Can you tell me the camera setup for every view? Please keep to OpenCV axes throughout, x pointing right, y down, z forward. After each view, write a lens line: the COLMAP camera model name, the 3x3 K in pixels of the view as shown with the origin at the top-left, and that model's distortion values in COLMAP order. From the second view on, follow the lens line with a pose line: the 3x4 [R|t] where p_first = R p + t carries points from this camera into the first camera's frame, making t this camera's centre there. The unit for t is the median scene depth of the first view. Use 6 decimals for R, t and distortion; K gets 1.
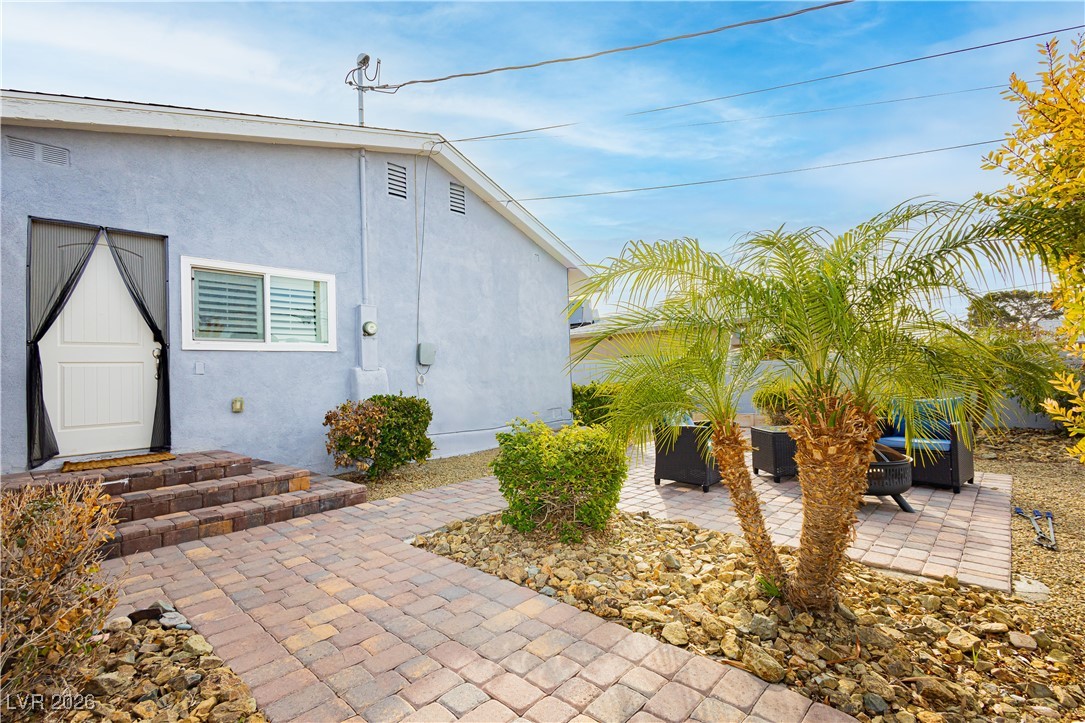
lens RADIAL K [[492.6, 0, 542.7], [0, 492.6, 353.9], [0, 0, 1]] dist [-0.001968, 0.000015]
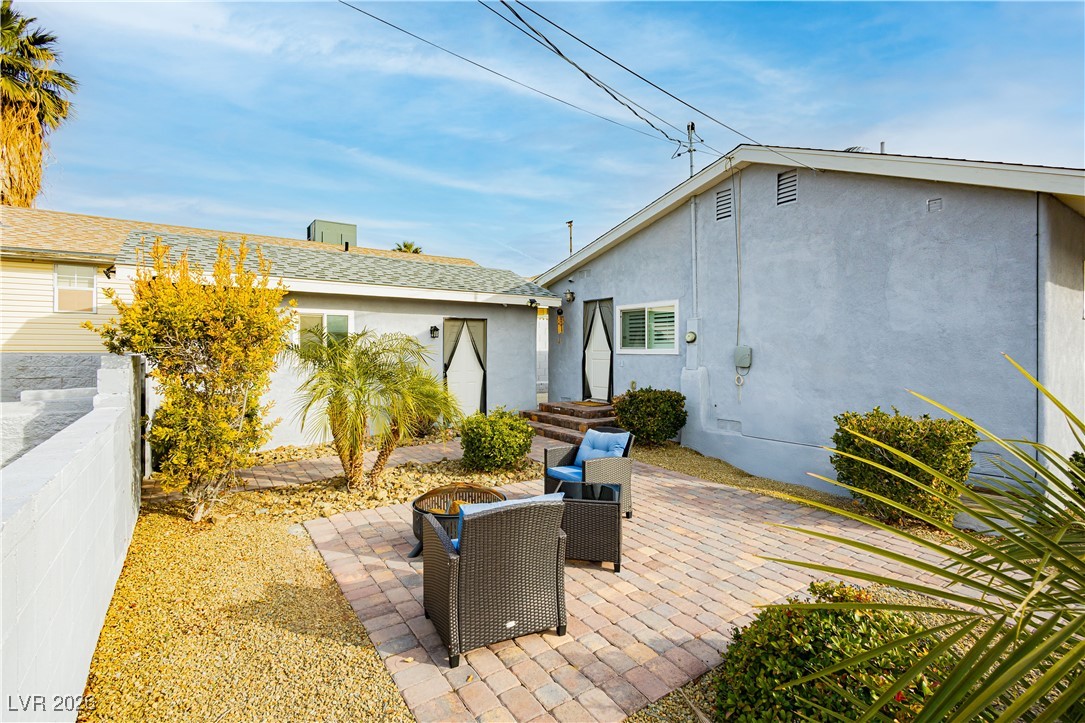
lens RADIAL K [[492.6, 0, 542.7], [0, 492.6, 353.9], [0, 0, 1]] dist [-0.001968, 0.000015]
pose [[-0.215237, 0.033243, -0.975996, 0.842414], [0.037085, 0.998978, 0.025848, -0.046487], [0.975857, -0.030632, -0.216250, 0.755535]]
